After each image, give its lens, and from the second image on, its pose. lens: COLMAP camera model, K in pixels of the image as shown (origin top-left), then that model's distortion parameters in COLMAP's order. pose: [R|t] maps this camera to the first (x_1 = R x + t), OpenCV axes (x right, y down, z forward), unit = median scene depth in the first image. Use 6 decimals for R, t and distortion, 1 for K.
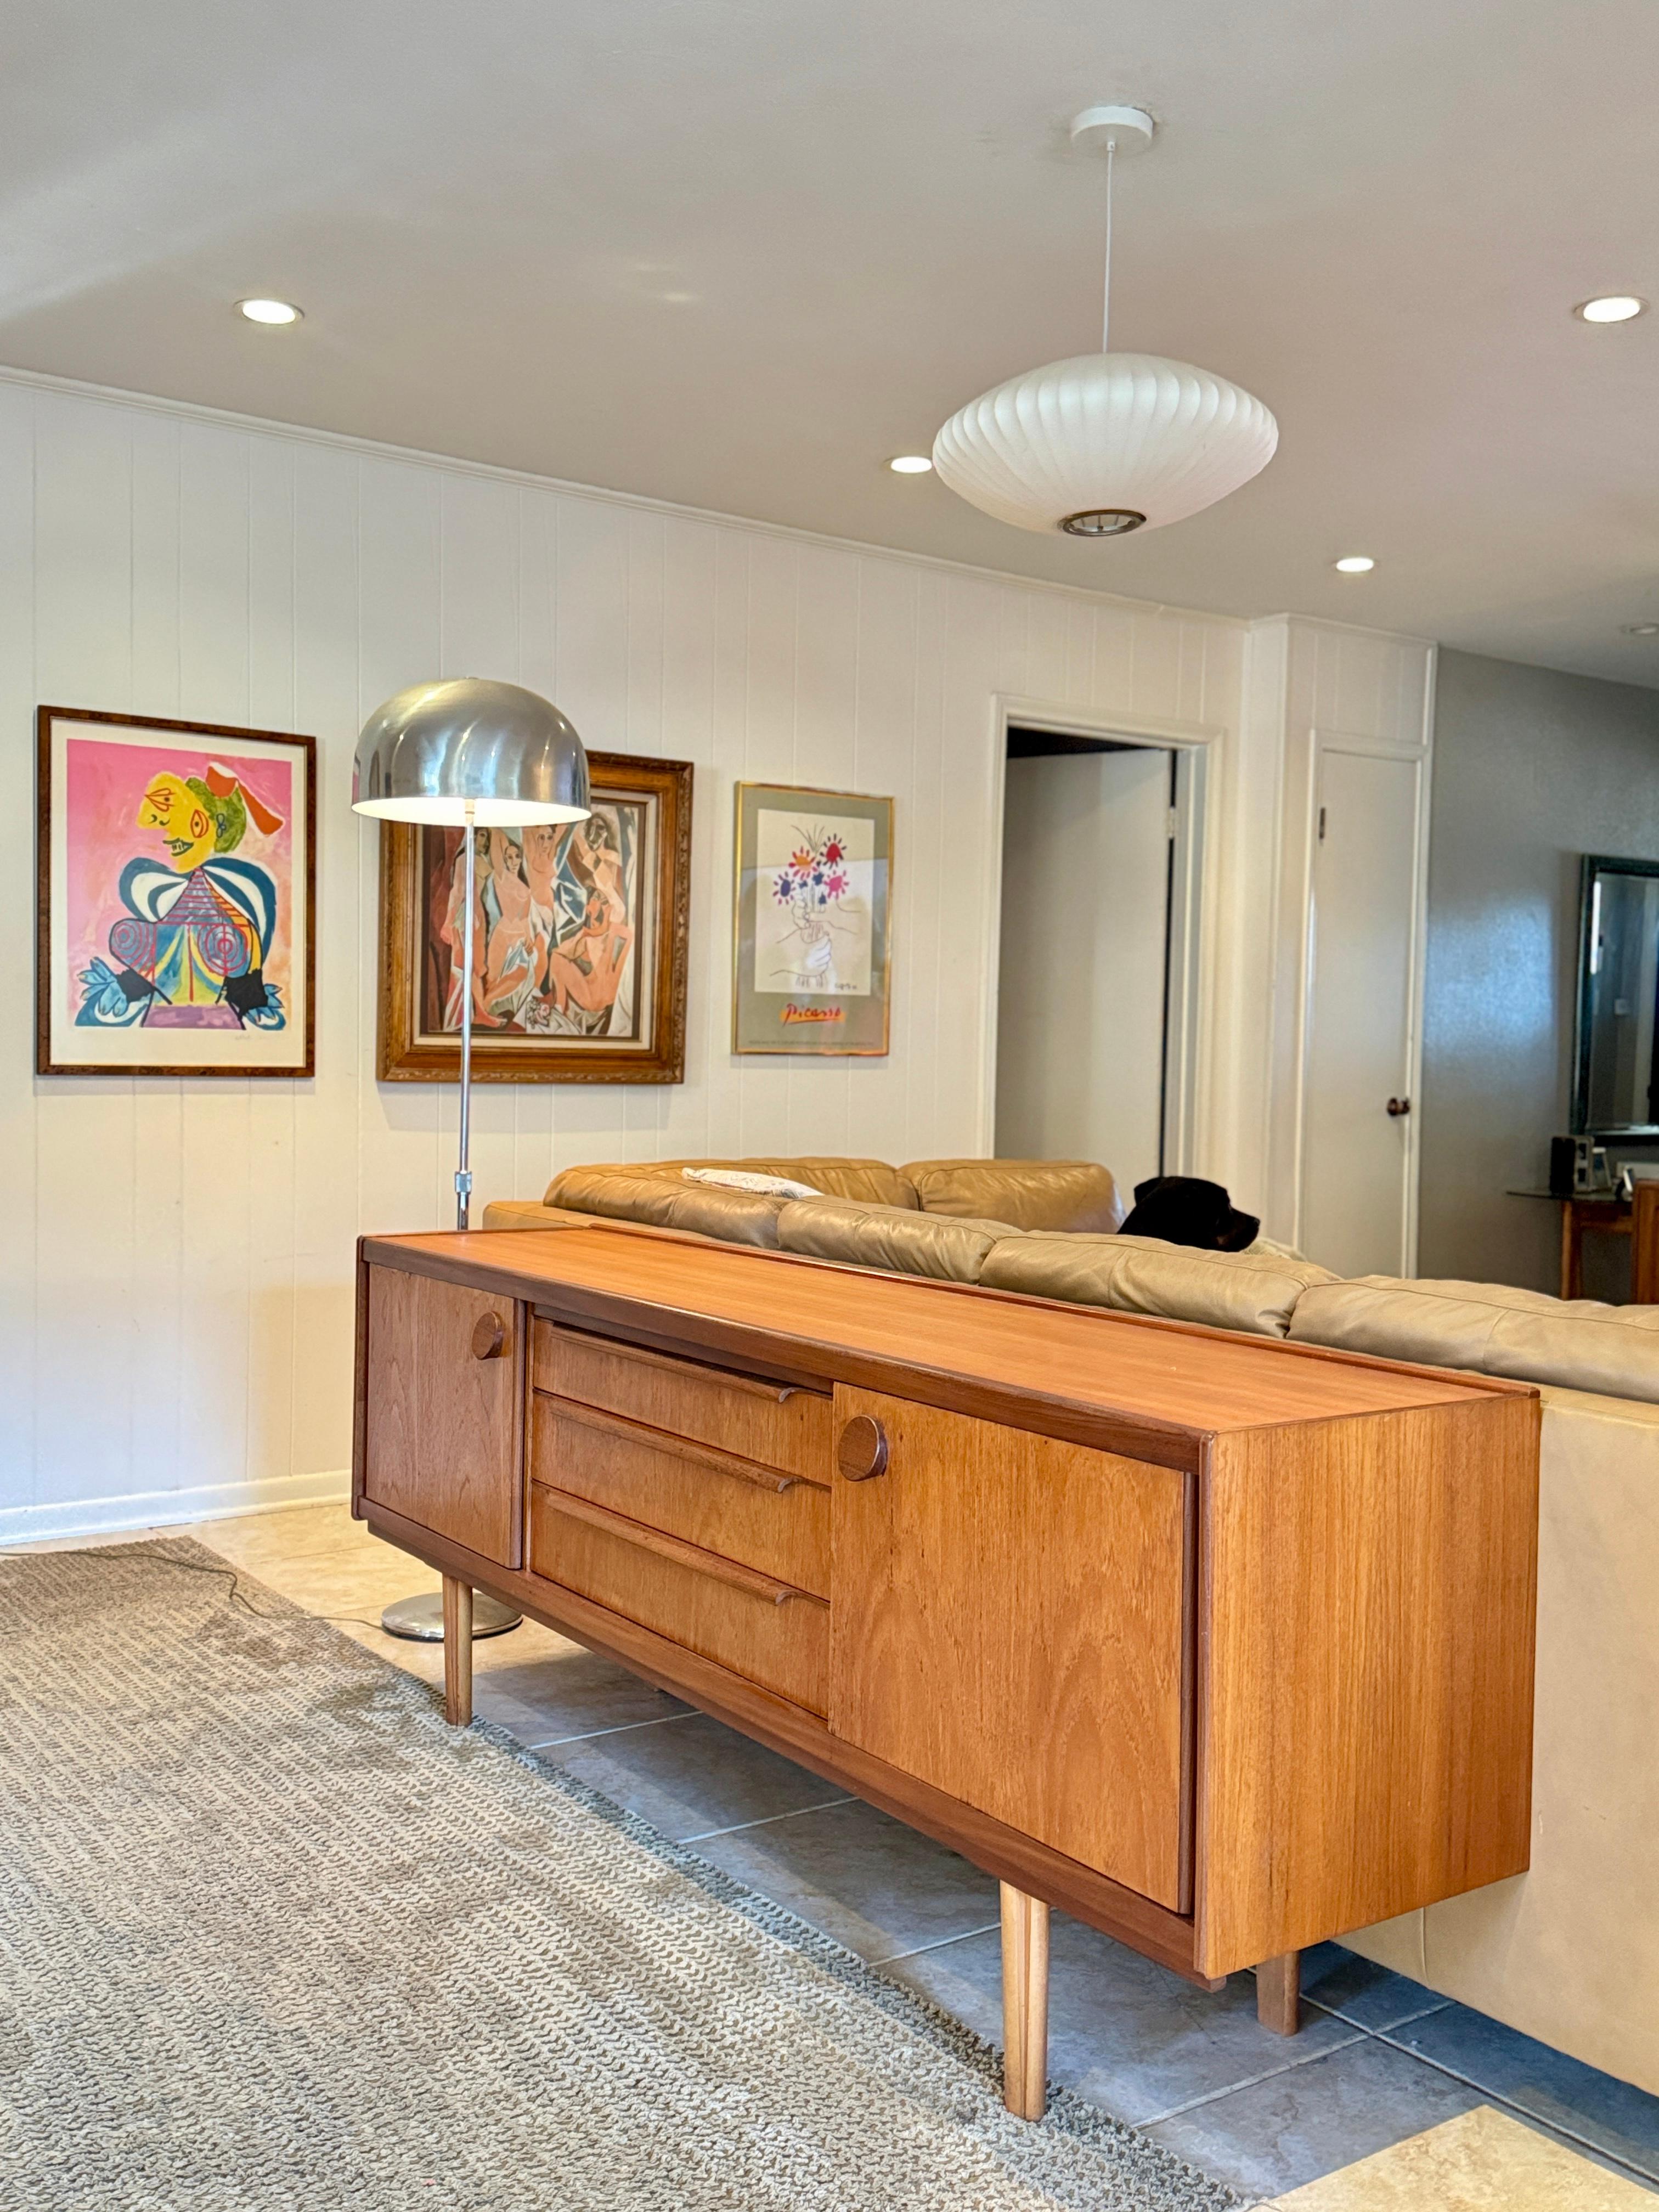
lens RADIAL K [[2023.8, 0, 809.6], [0, 2023.8, 1112.6], [0, 0, 1]] dist [0.160988, -0.319545]
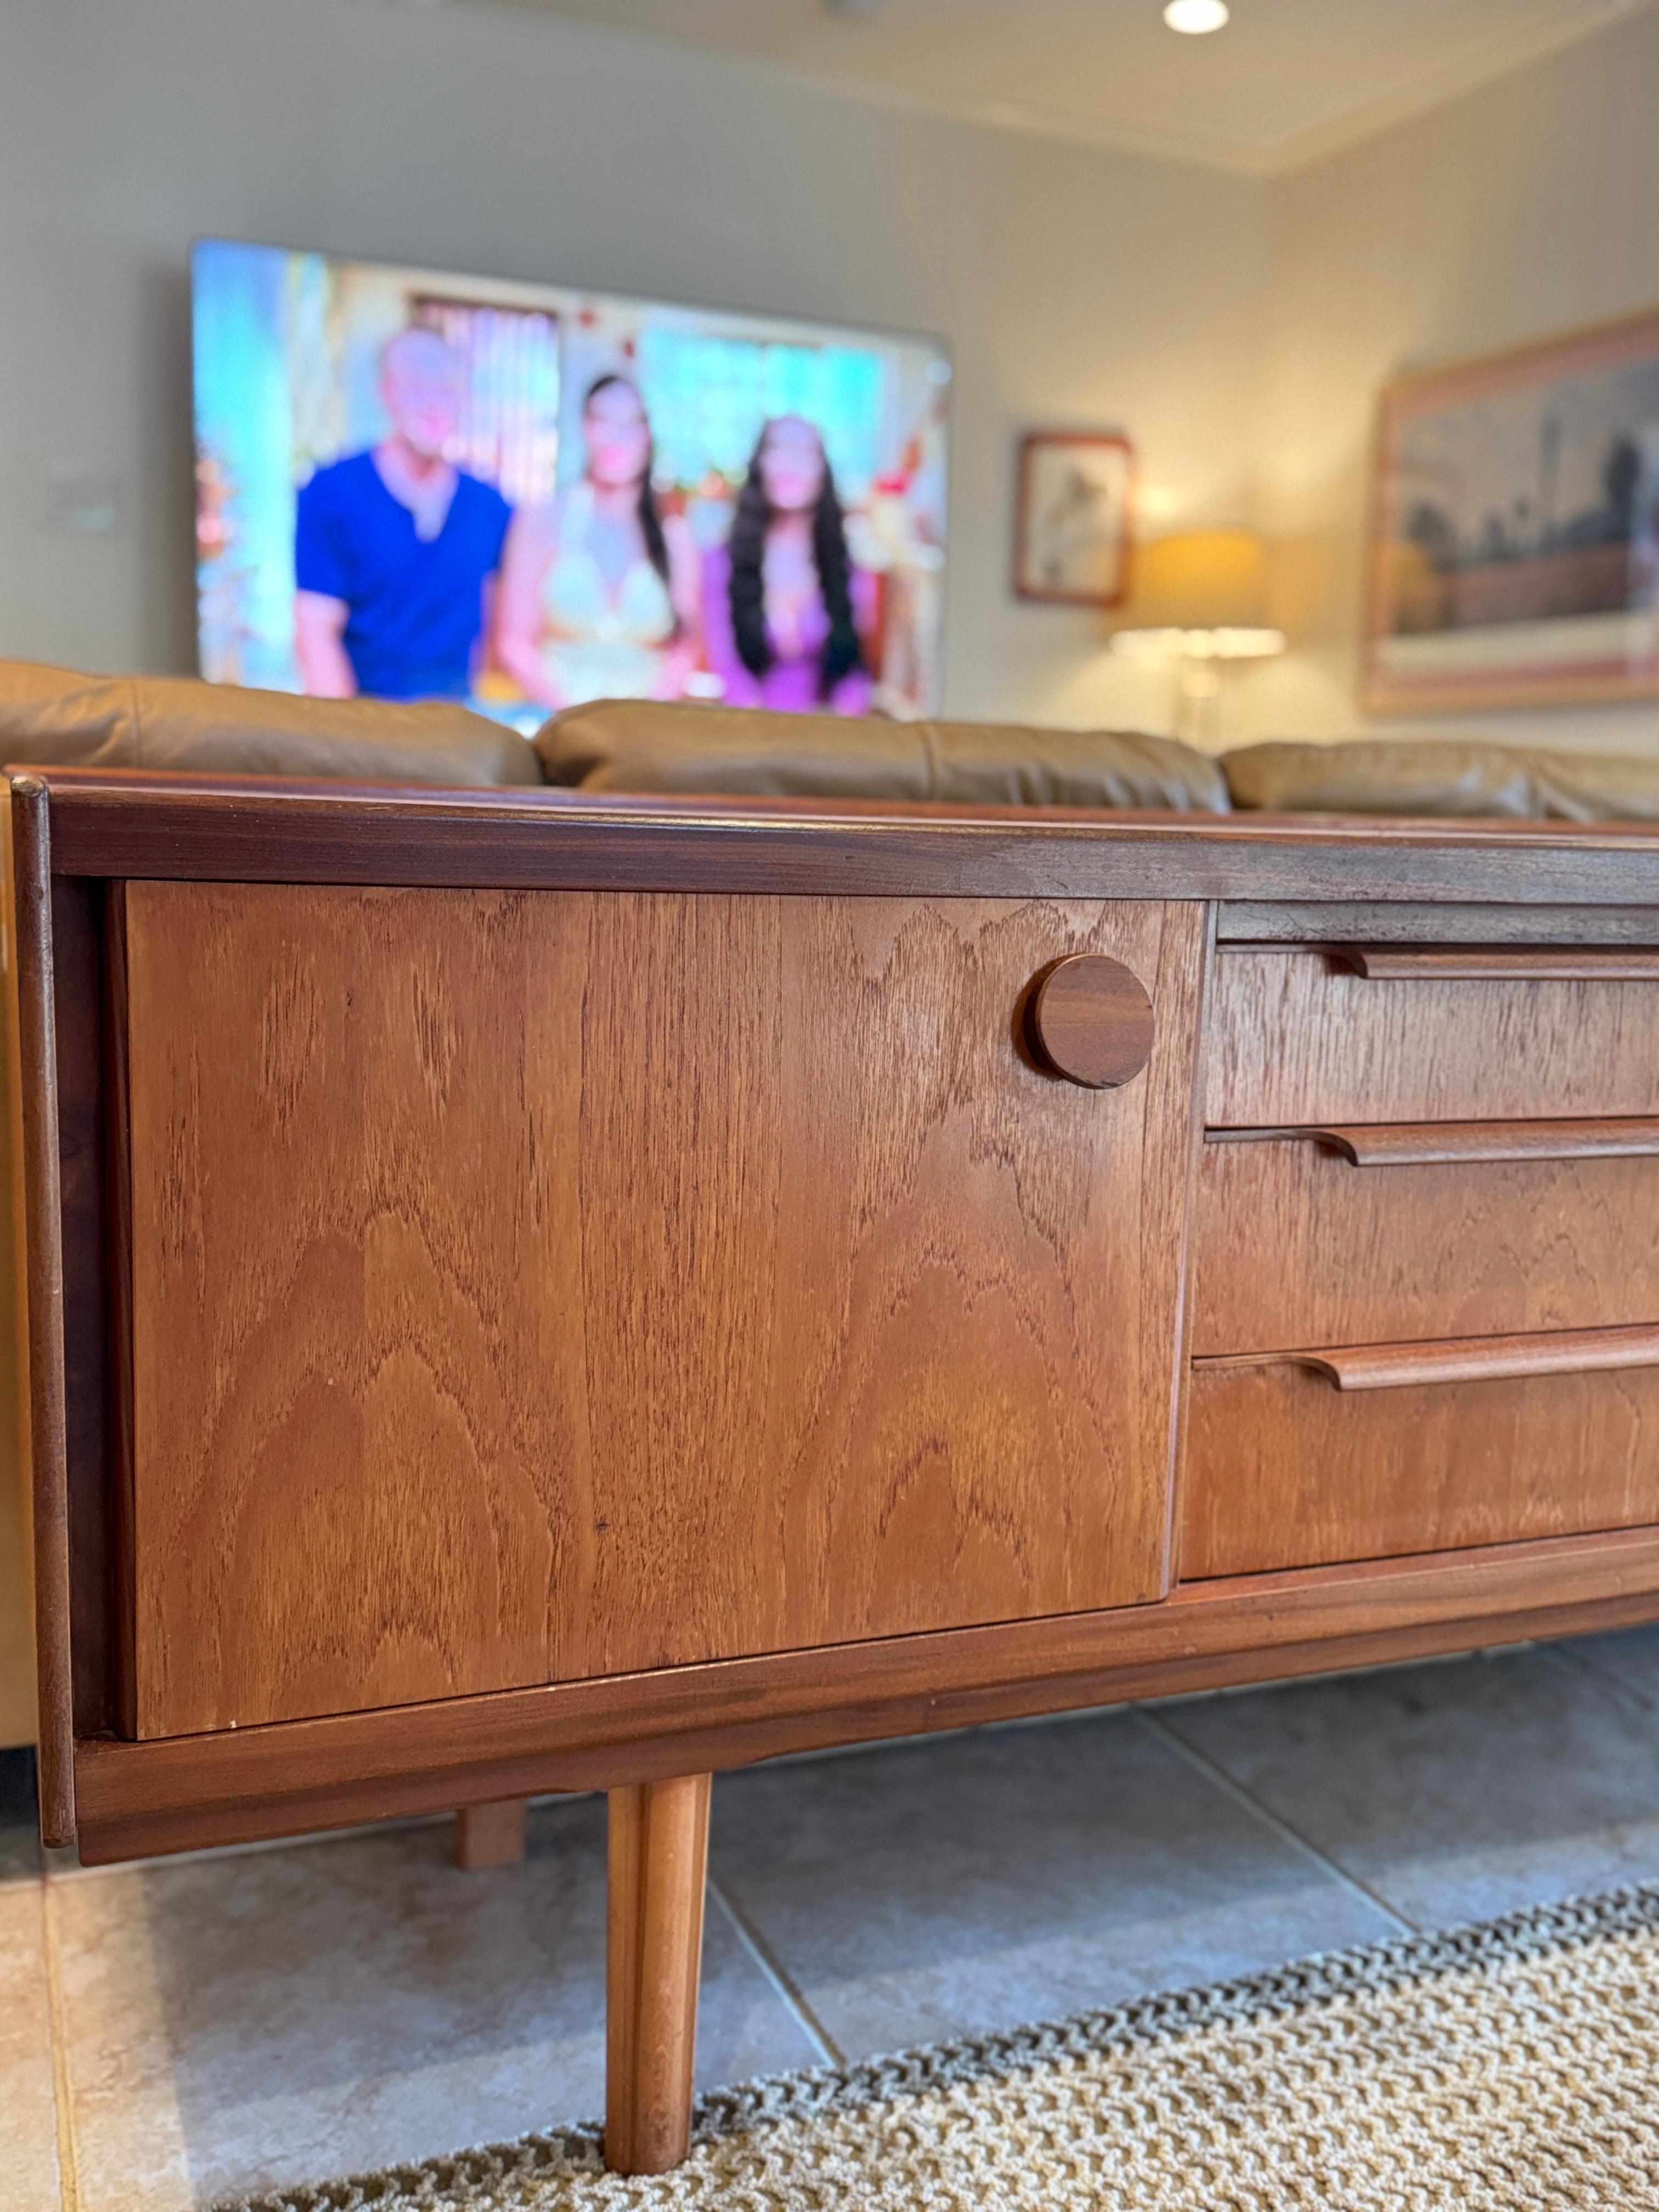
lens RADIAL K [[2022.6, 0, 835.0], [0, 2022.6, 1120.3], [0, 0, 1]] dist [0.171270, -0.358107]
pose [[0.202224, -0.161870, 0.965869, -0.605024], [-0.000718, 0.986221, 0.165431, 0.080258], [-0.979339, -0.034147, 0.199322, 1.147805]]
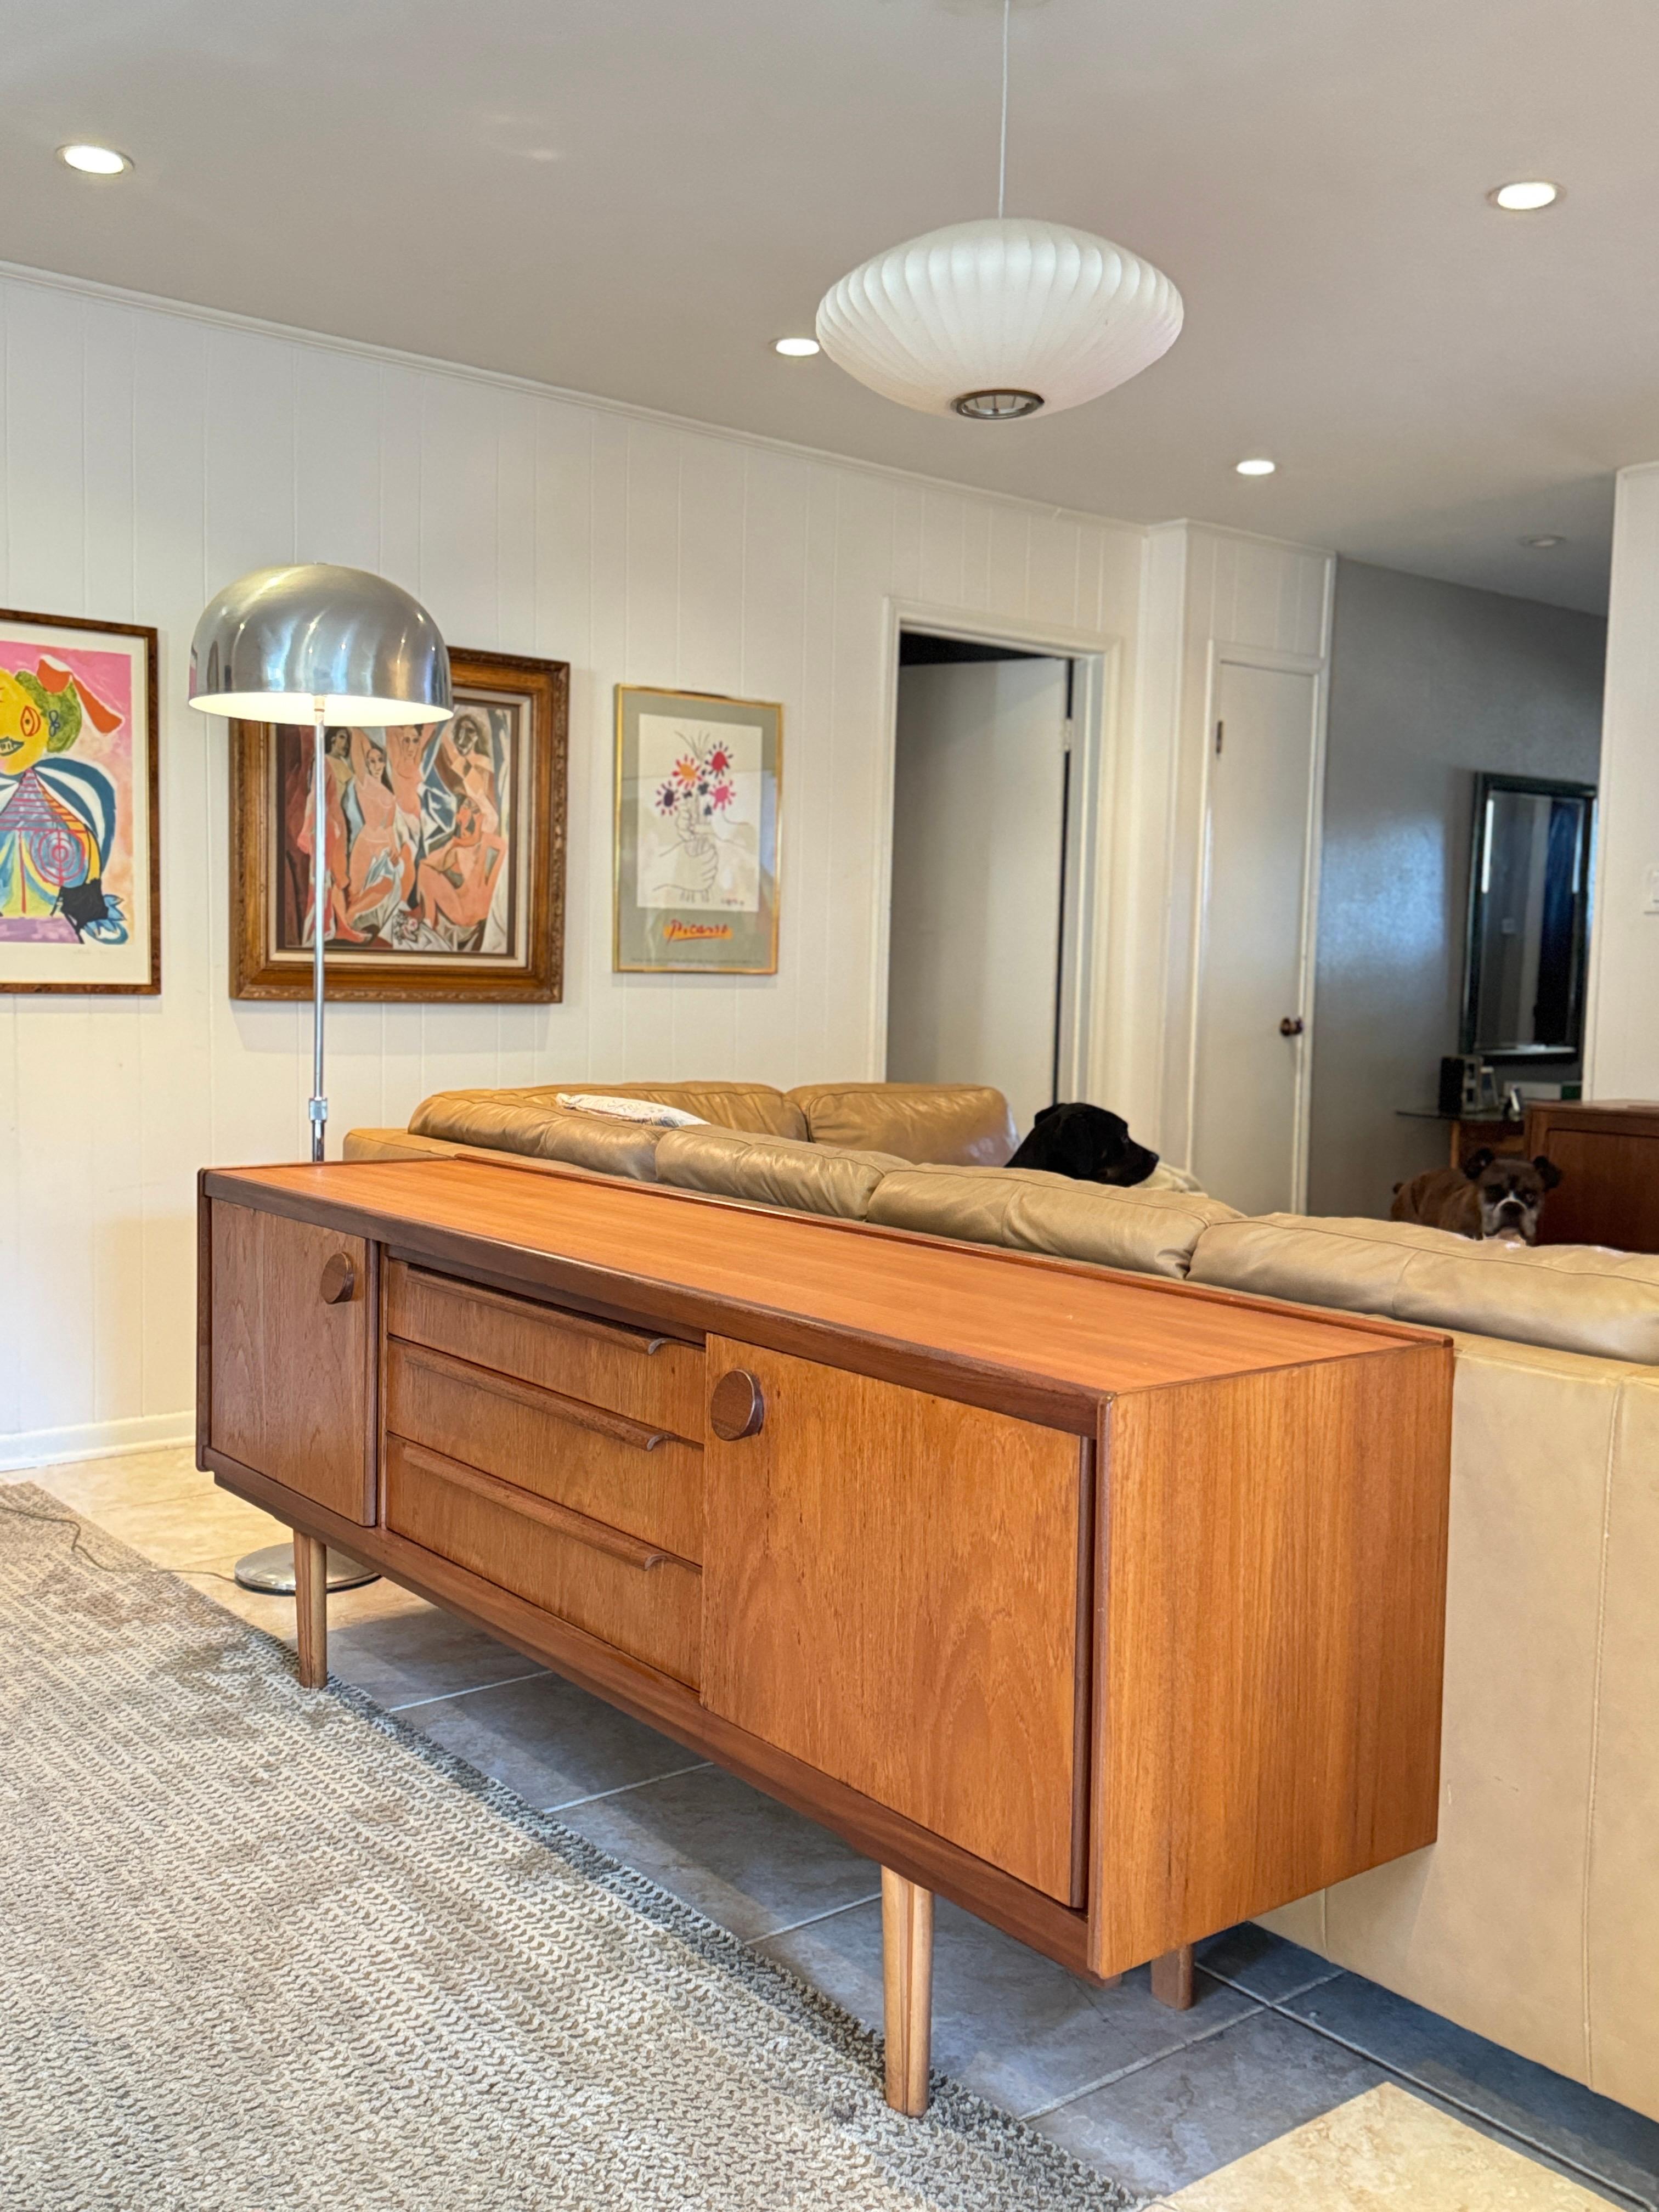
lens RADIAL K [[2022.6, 0, 835.0], [0, 2022.6, 1120.3], [0, 0, 1]] dist [0.171270, -0.358107]
pose [[0.997954, -0.001751, 0.063905, 0.010307], [-0.001157, 0.998967, 0.045425, -0.005555], [-0.063918, -0.045406, 0.996922, 0.071066]]
